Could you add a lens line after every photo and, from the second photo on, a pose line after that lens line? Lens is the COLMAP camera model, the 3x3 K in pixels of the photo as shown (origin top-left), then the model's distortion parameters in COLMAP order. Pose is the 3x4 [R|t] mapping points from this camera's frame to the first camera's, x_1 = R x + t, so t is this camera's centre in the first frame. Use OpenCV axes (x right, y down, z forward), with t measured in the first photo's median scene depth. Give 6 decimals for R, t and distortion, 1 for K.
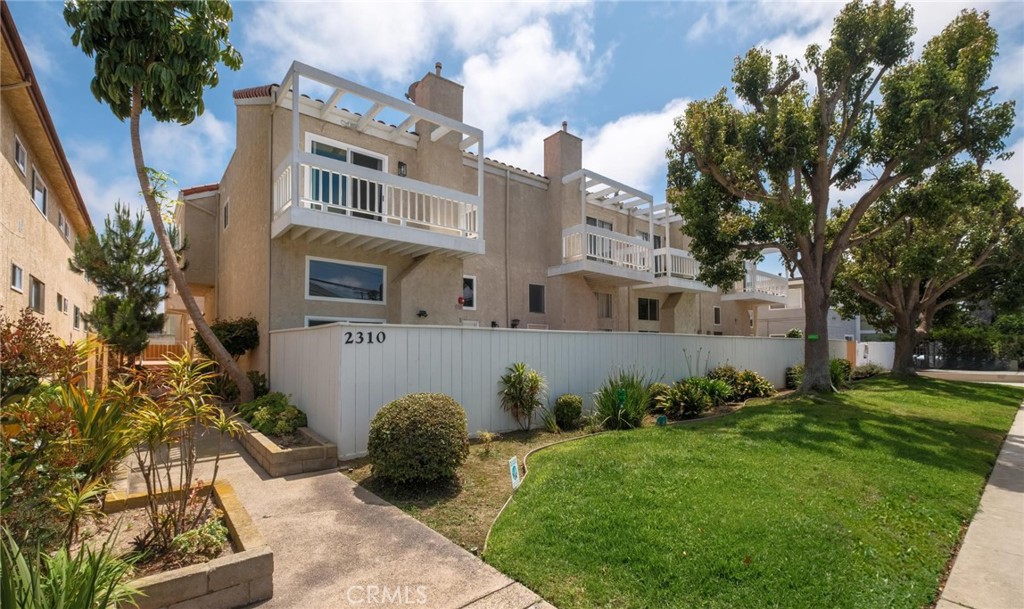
lens RADIAL K [[438.3, 0, 510.3], [0, 438.3, 337.1], [0, 0, 1]] dist [-0.013302, -0.000235]
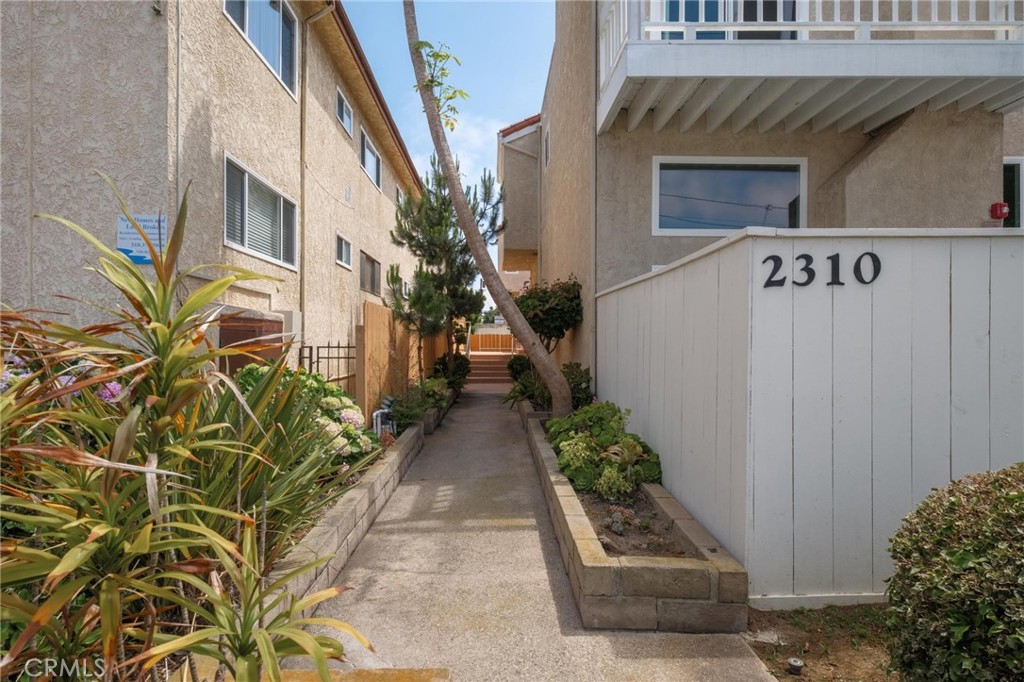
lens RADIAL K [[573.1, 0, 512.0], [0, 573.1, 341.0], [0, 0, 1]] dist [0.001620, 0.000327]
pose [[0.782260, 0.002301, -0.622948, -0.160150], [0.011129, 0.999782, 0.017667, 0.031901], [0.622852, -0.020753, 0.782064, 0.326384]]
